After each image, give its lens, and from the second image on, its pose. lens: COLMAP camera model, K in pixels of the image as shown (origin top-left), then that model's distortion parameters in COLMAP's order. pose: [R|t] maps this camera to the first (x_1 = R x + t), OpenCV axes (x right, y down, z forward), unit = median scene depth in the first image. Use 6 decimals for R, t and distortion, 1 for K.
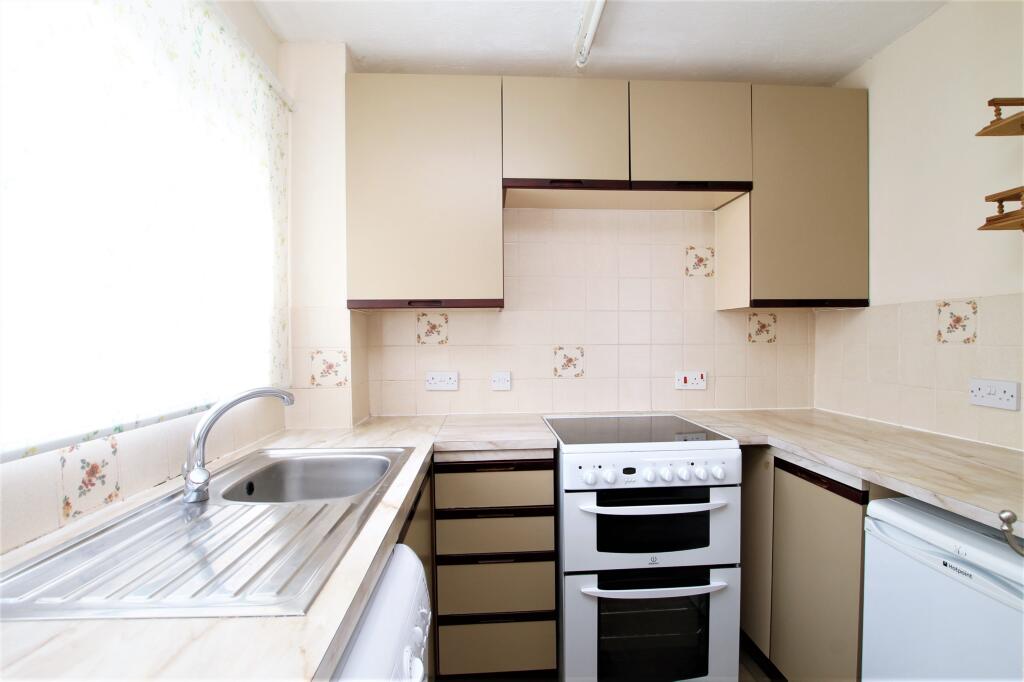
lens RADIAL K [[489.4, 0, 519.1], [0, 489.4, 348.2], [0, 0, 1]] dist [-0.003209, -0.000242]
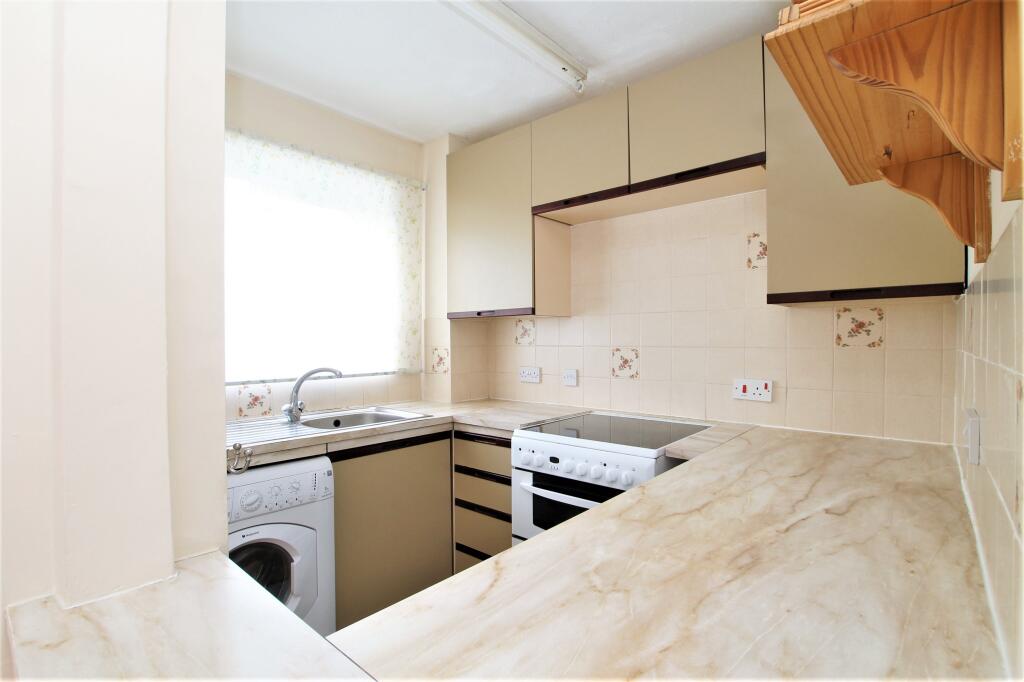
lens RADIAL K [[489.4, 0, 519.1], [0, 489.4, 348.2], [0, 0, 1]] dist [-0.003209, -0.000242]
pose [[0.714562, 0.015088, -0.699409, 0.774291], [-0.015935, 0.999859, 0.005290, -0.006168], [0.699391, 0.007365, 0.714702, 0.120815]]
